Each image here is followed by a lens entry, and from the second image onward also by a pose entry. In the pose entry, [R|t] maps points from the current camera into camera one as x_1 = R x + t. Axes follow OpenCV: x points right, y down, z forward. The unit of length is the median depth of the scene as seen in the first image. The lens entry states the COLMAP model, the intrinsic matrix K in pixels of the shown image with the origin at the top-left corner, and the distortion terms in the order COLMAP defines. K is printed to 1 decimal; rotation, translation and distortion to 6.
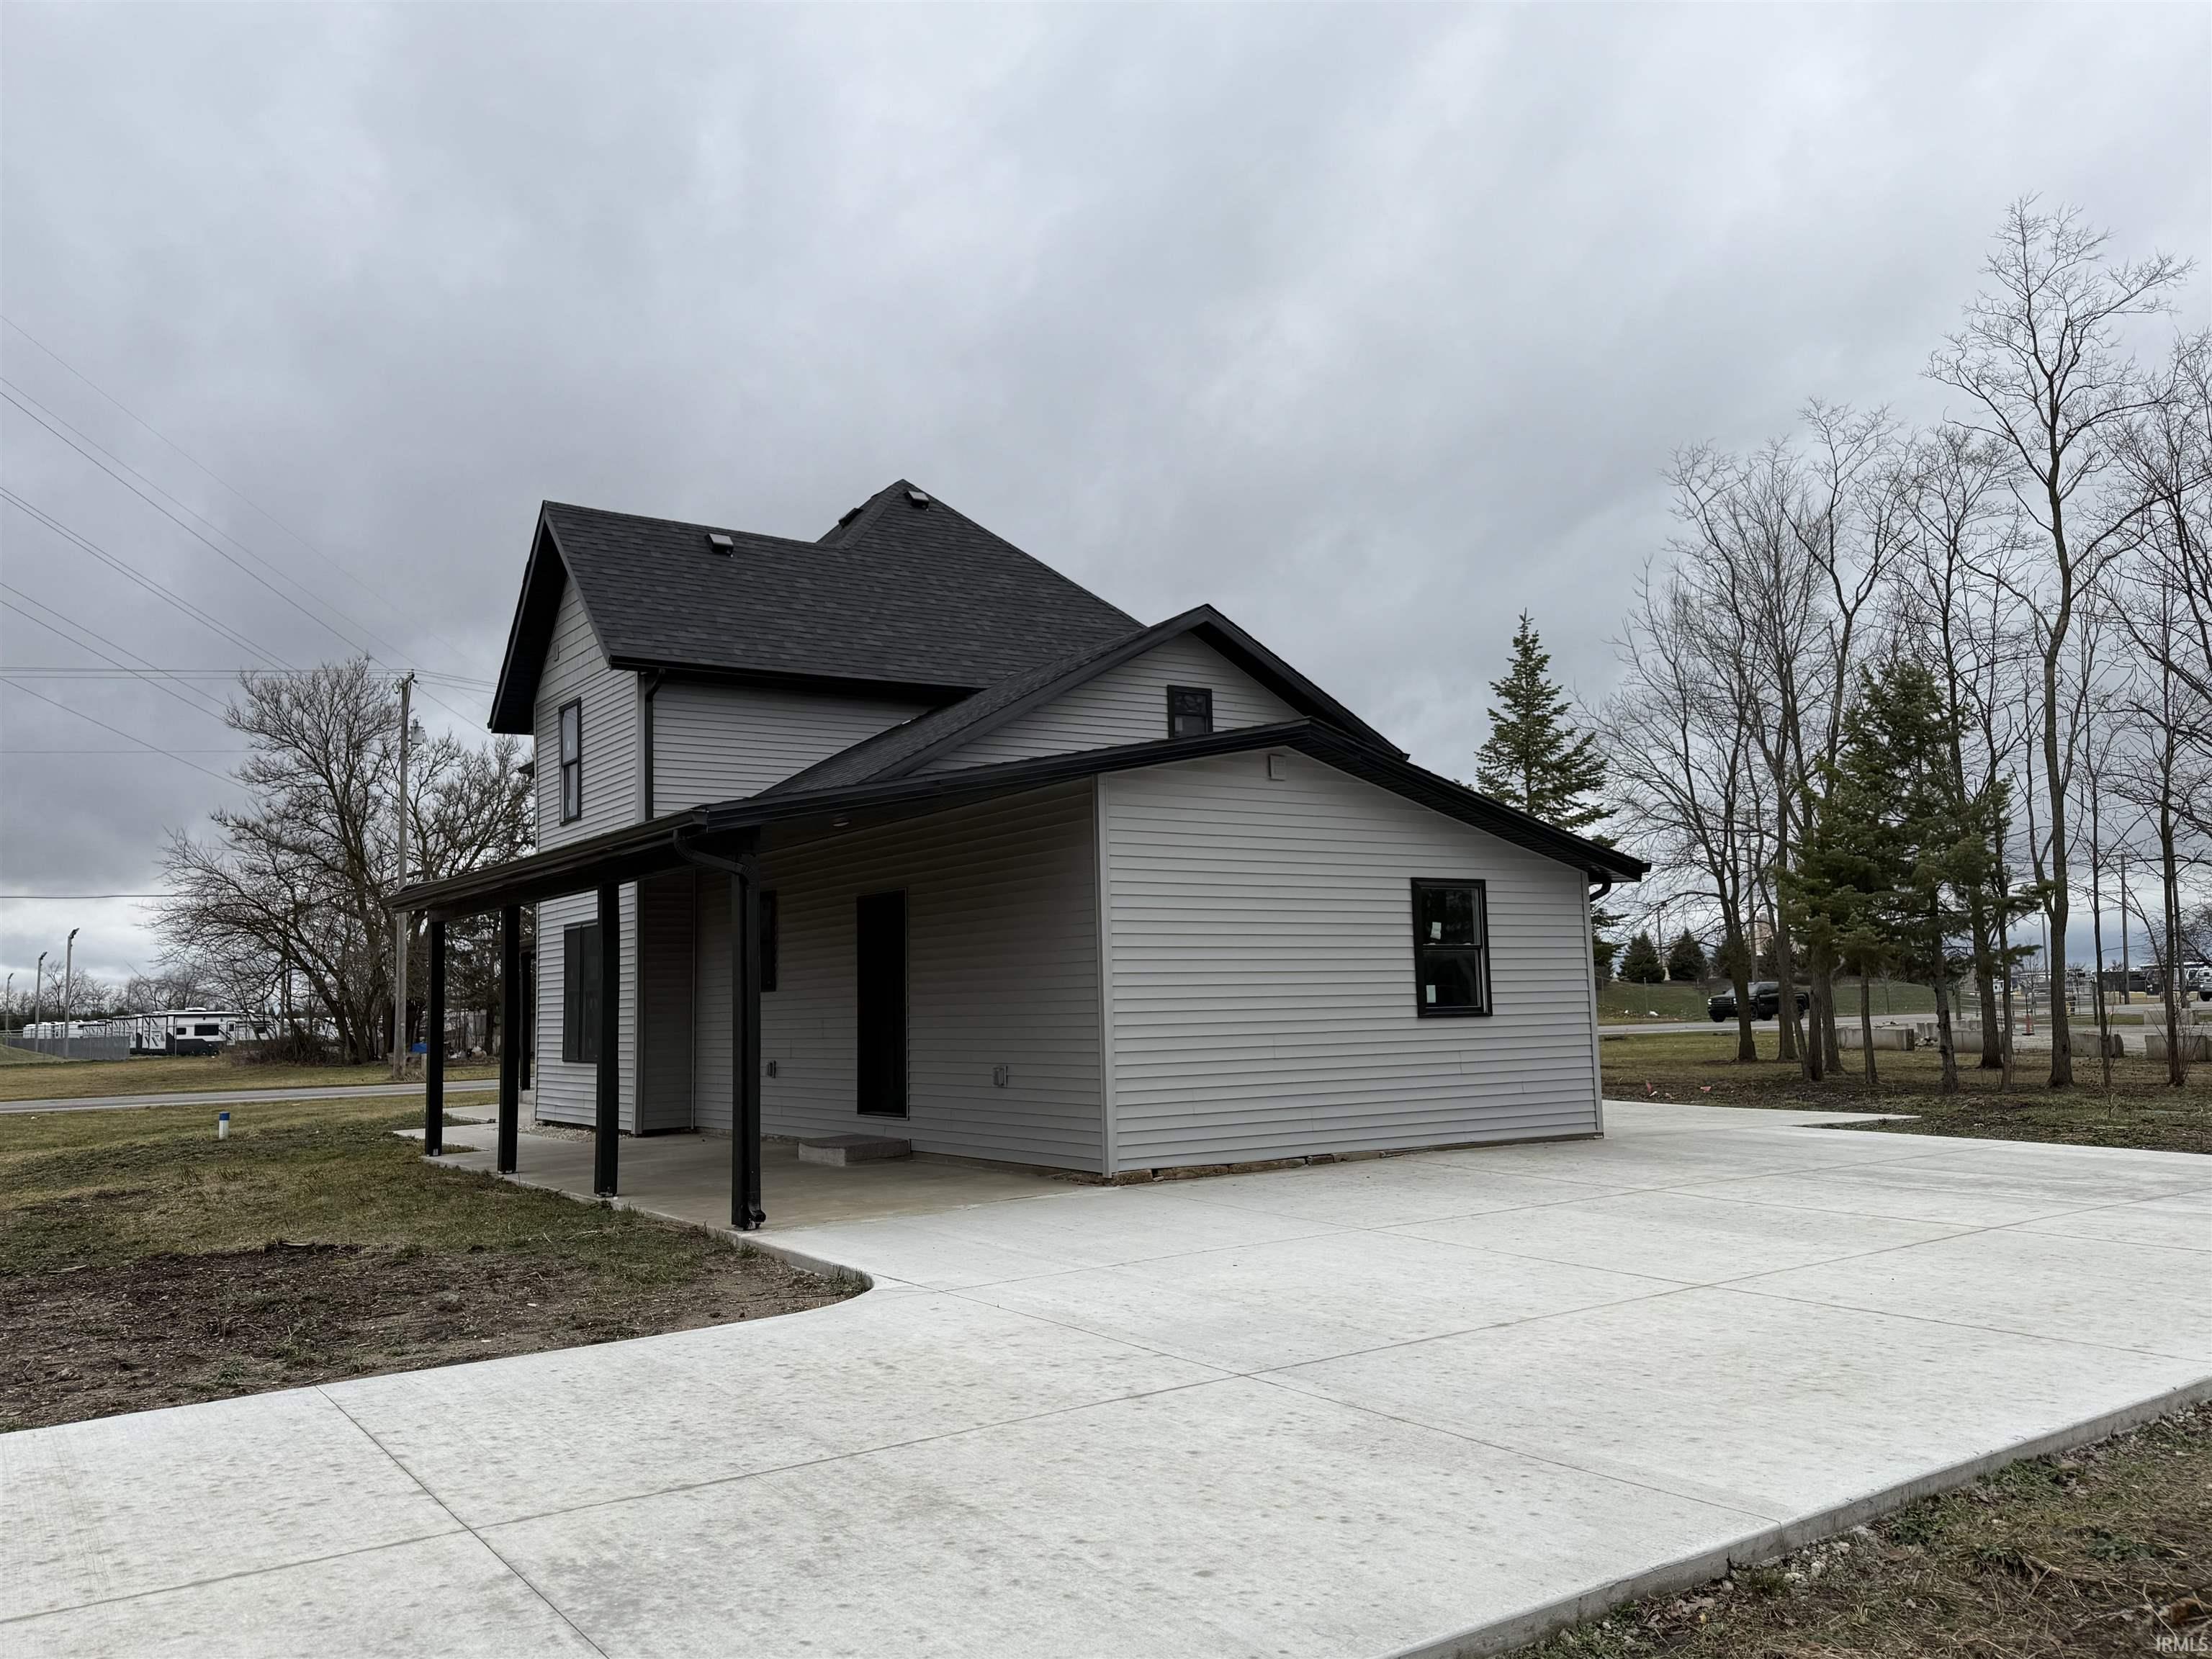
lens RADIAL K [[1729.3, 0, 1106.0], [0, 1729.3, 829.5], [0, 0, 1]] dist [0.118590, -0.005152]
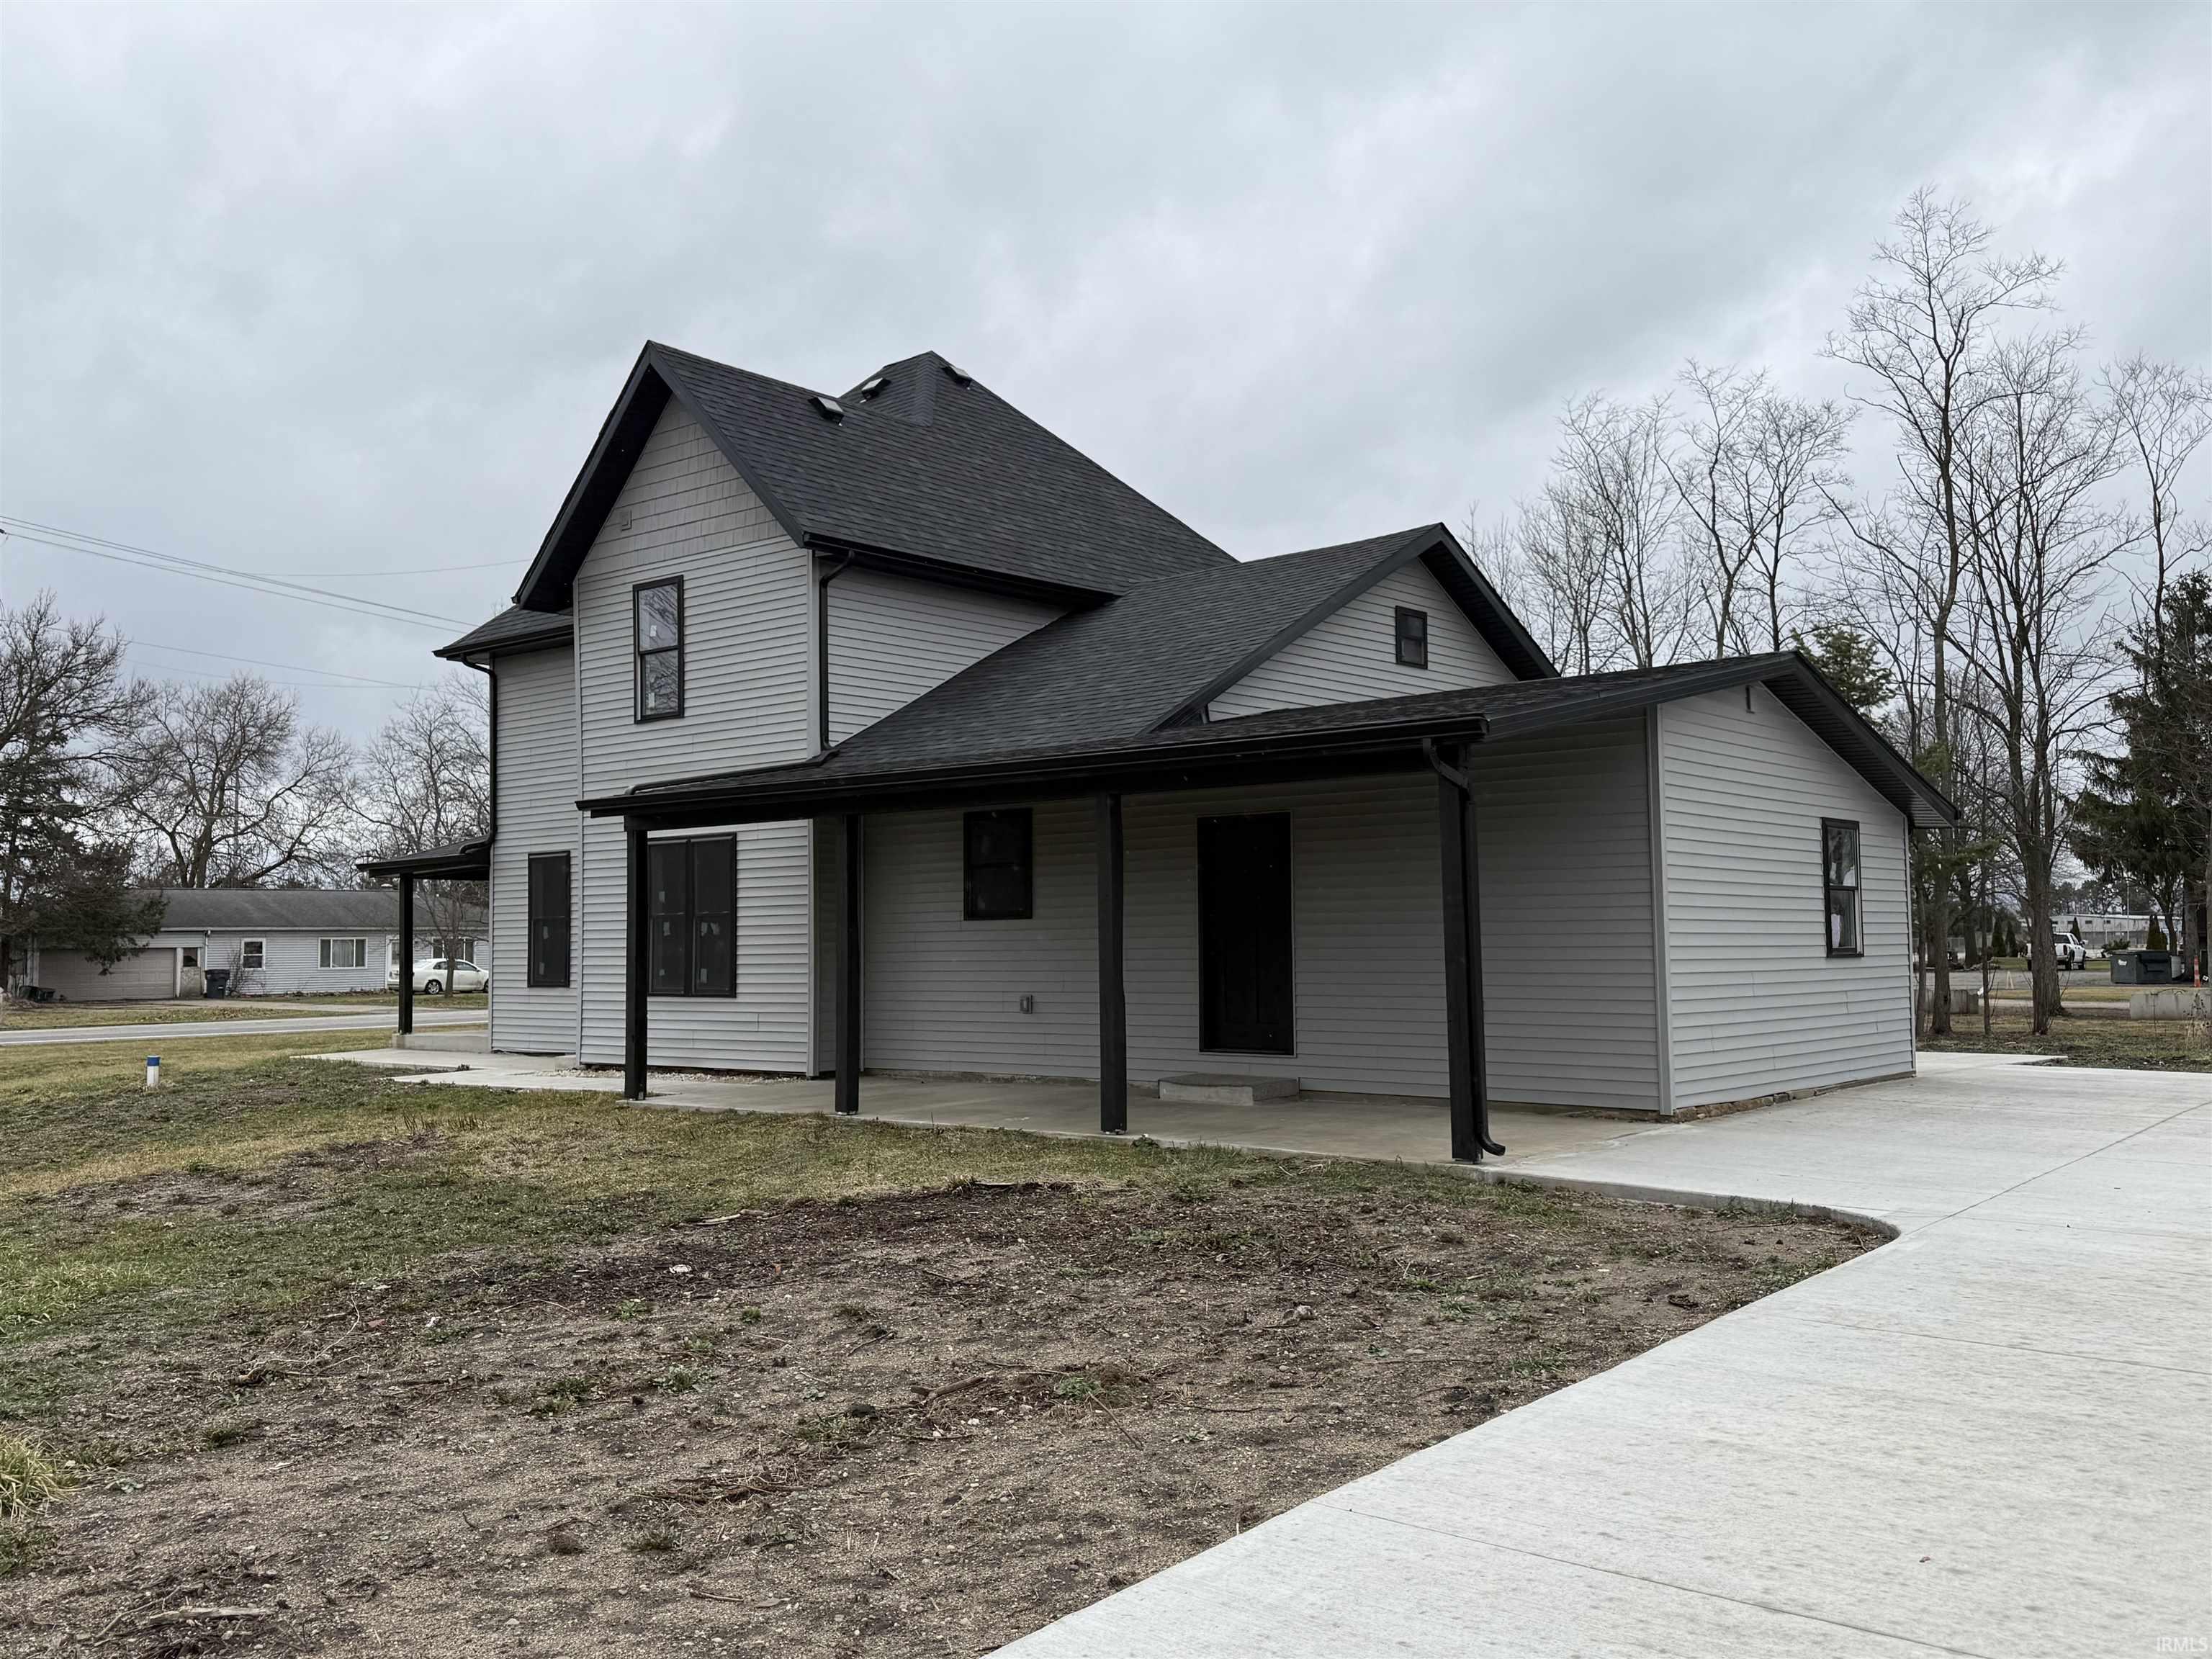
lens RADIAL K [[1876.4, 0, 1106.0], [0, 1876.4, 829.5], [0, 0, 1]] dist [0.135769, 0.005824]
pose [[0.959506, 0.031264, 0.279948, -0.388627], [-0.041322, 0.998692, 0.030098, 0.013798], [-0.278641, -0.040447, 0.959543, 0.045596]]
